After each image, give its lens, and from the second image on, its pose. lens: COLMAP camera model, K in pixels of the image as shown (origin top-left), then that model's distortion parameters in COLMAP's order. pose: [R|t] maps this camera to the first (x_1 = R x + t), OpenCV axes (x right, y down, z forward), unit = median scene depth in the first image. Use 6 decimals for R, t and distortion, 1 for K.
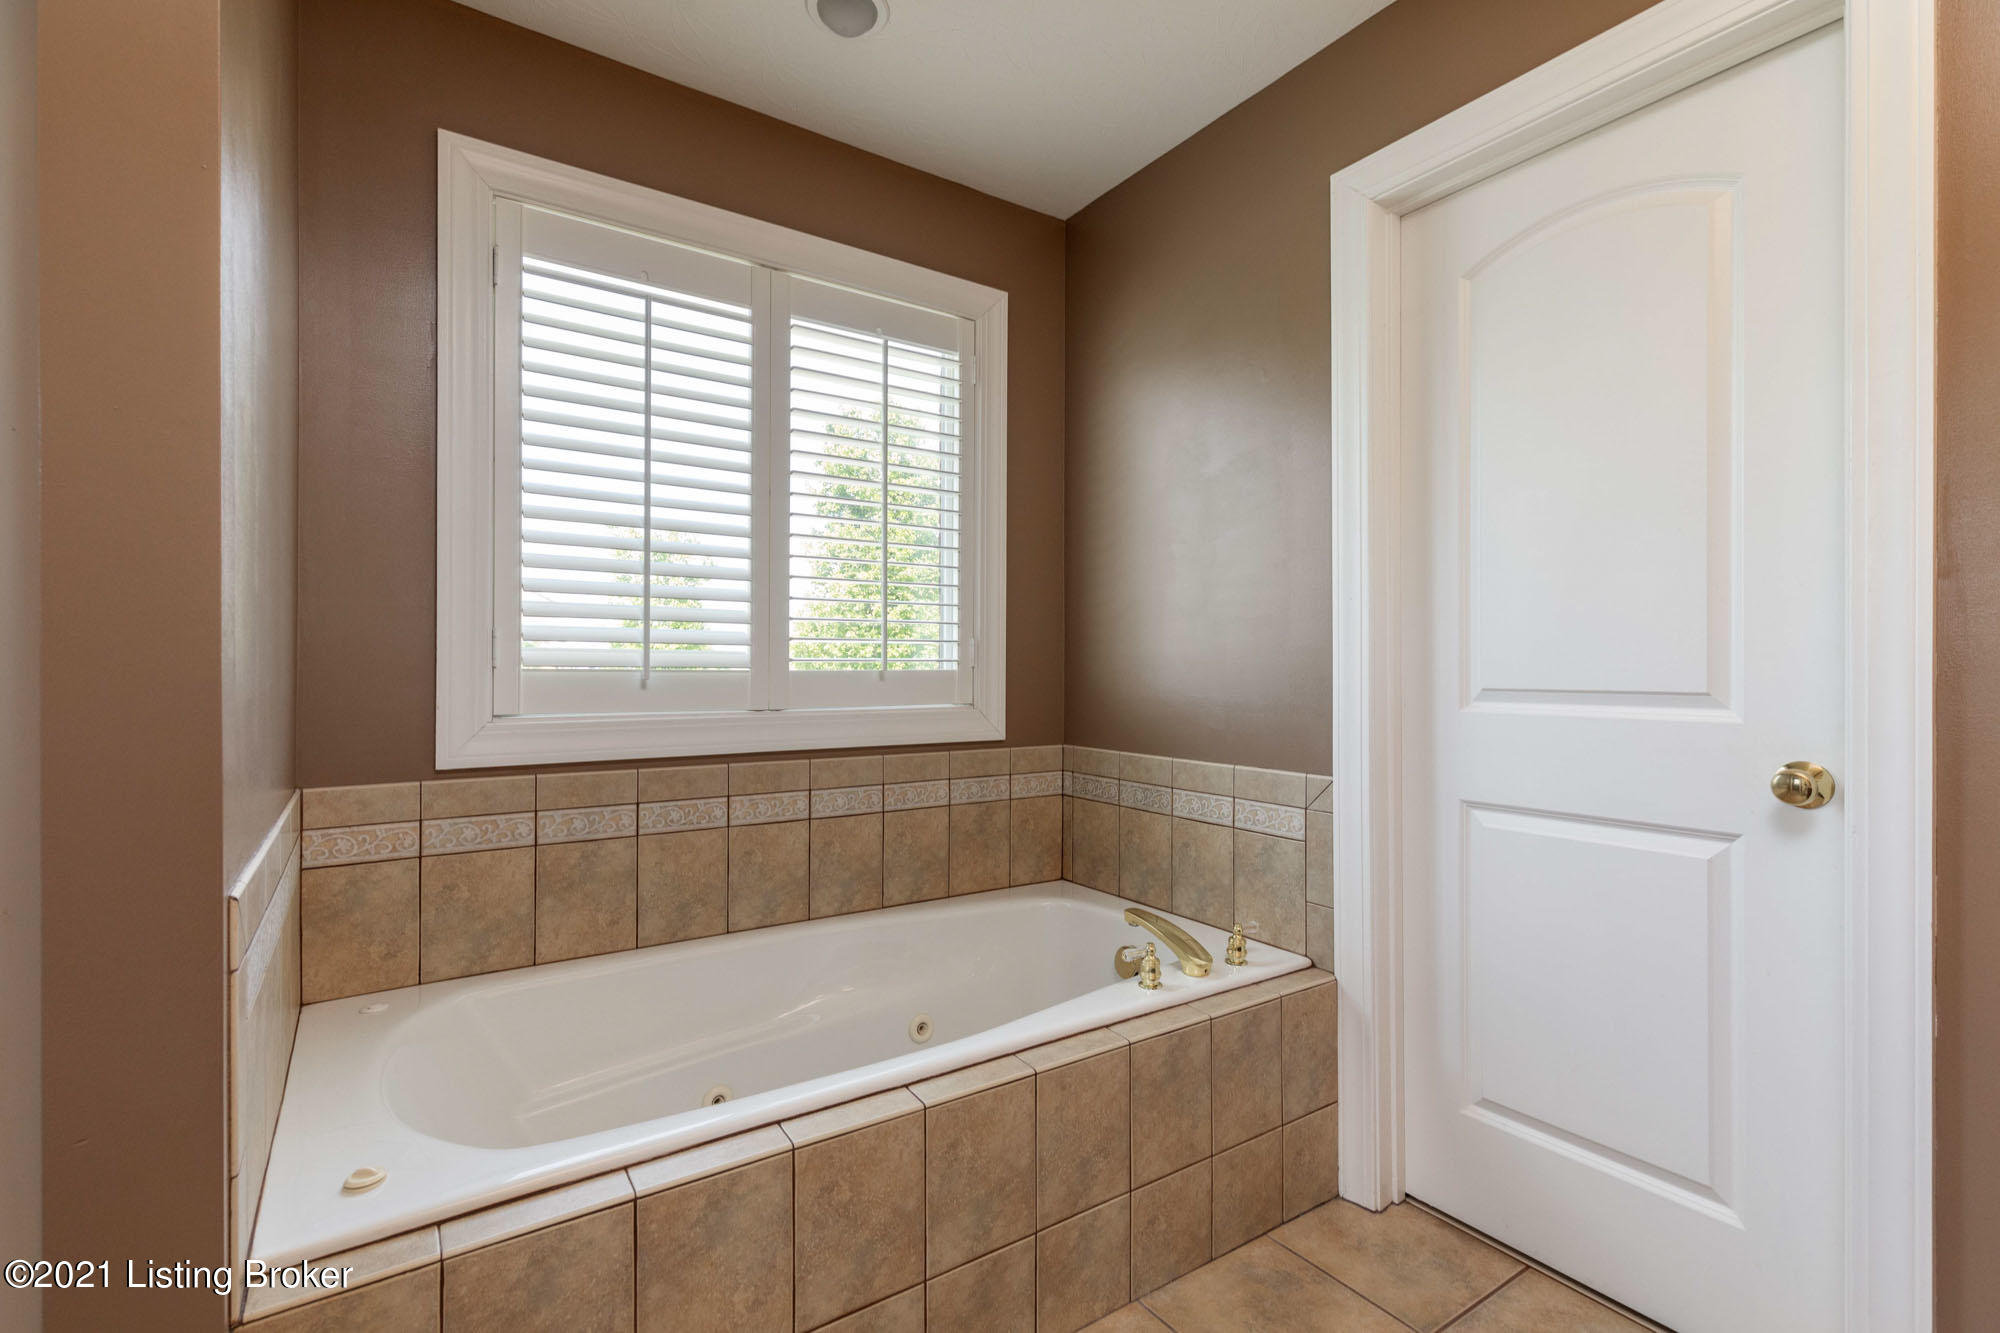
lens RADIAL K [[897.9, 0, 995.9], [0, 897.9, 664.0], [0, 0, 1]] dist [0.005735, 0.000182]
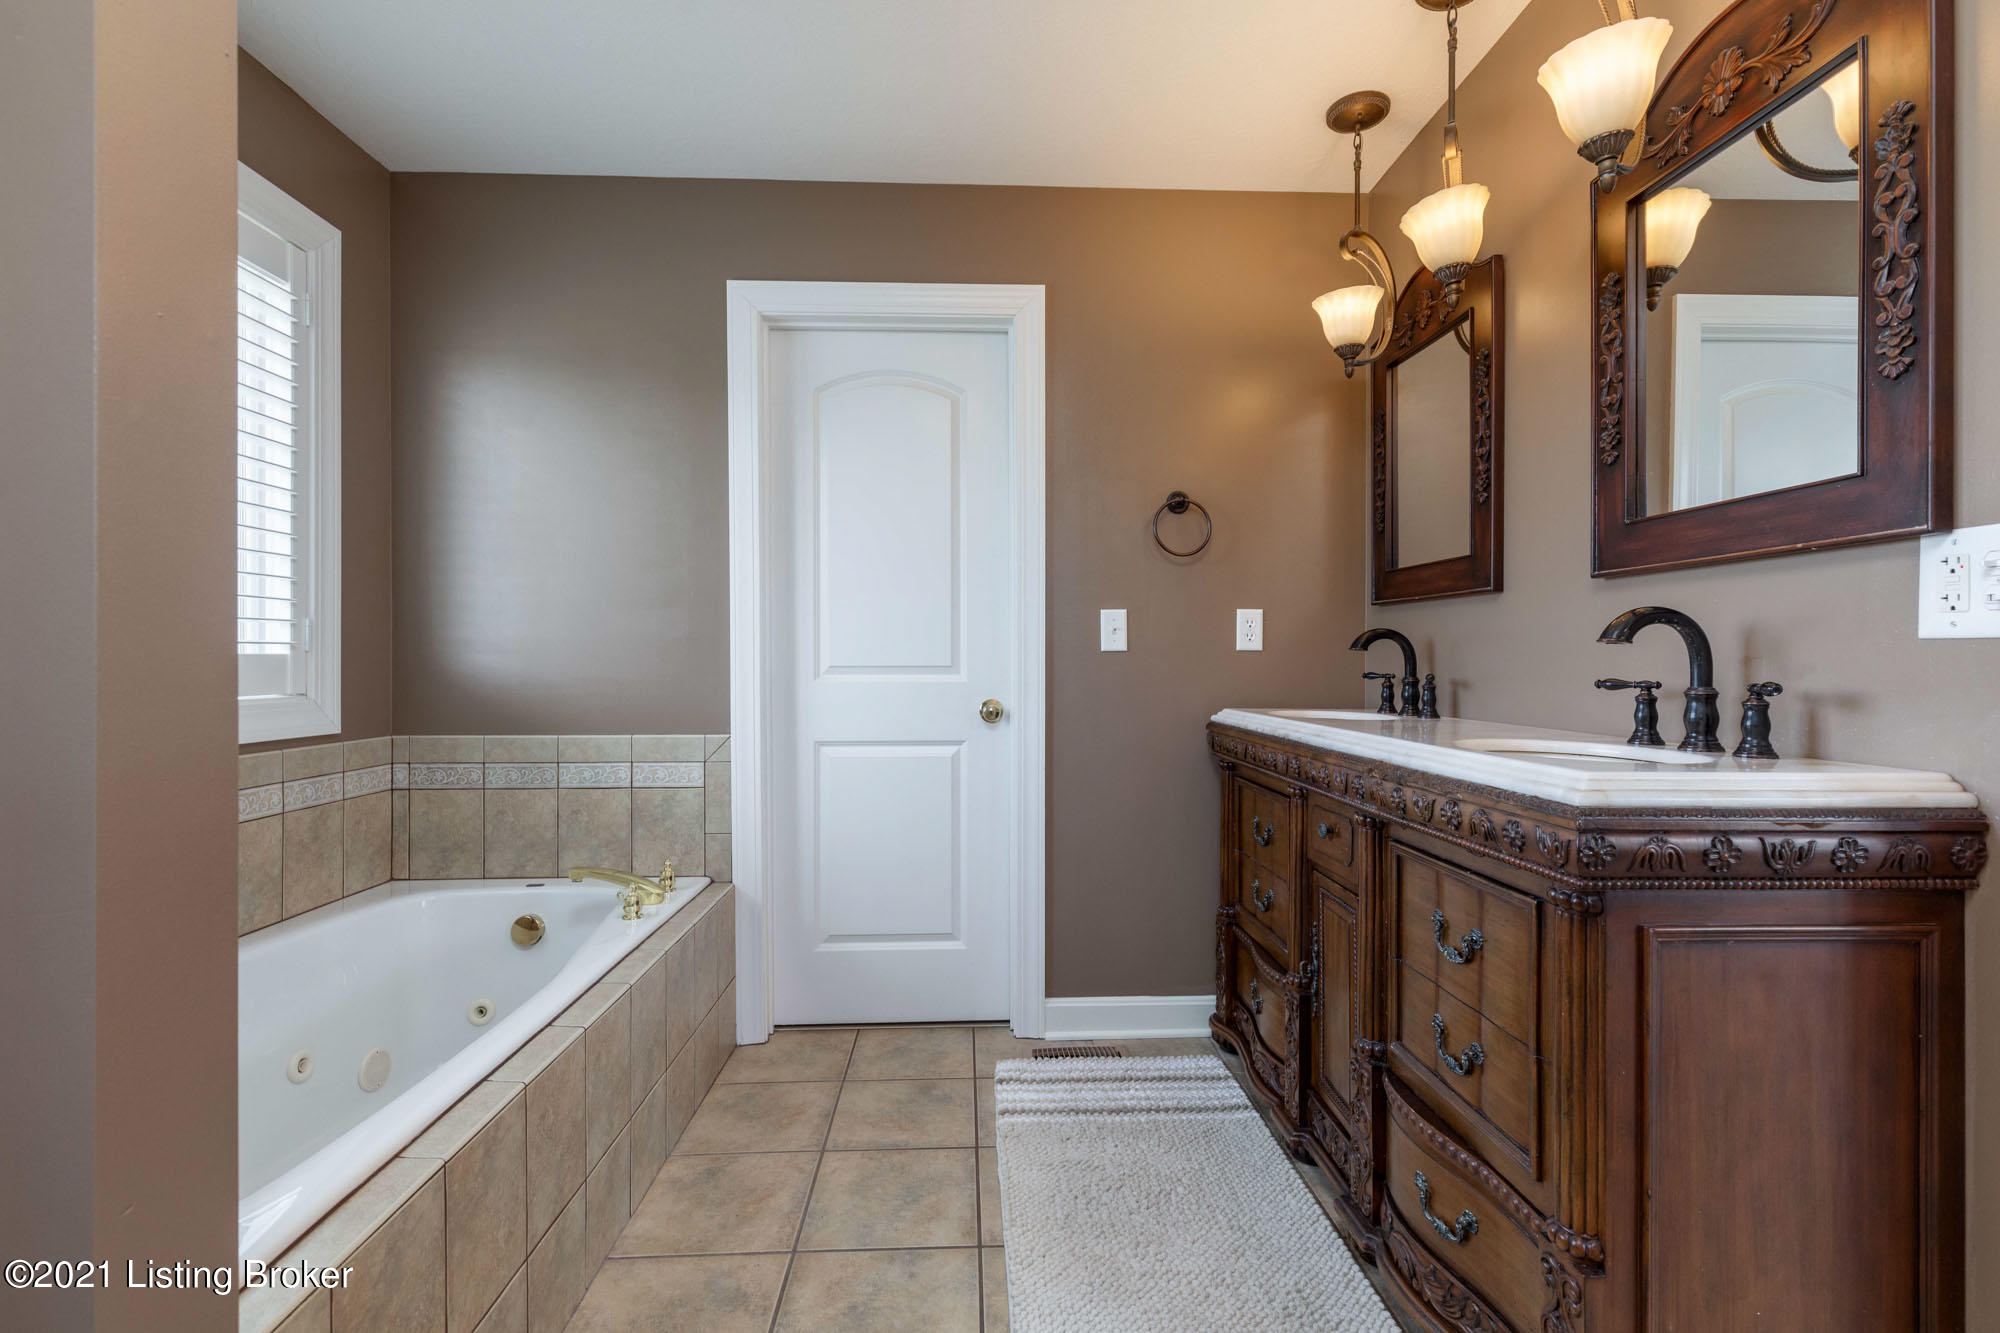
lens RADIAL K [[897.9, 0, 995.9], [0, 897.9, 664.0], [0, 0, 1]] dist [0.005735, 0.000182]
pose [[0.526728, -0.002595, 0.850030, -0.477476], [0.001069, 0.999997, 0.002391, 0.016753], [-0.850033, -0.000351, 0.526729, -0.028564]]
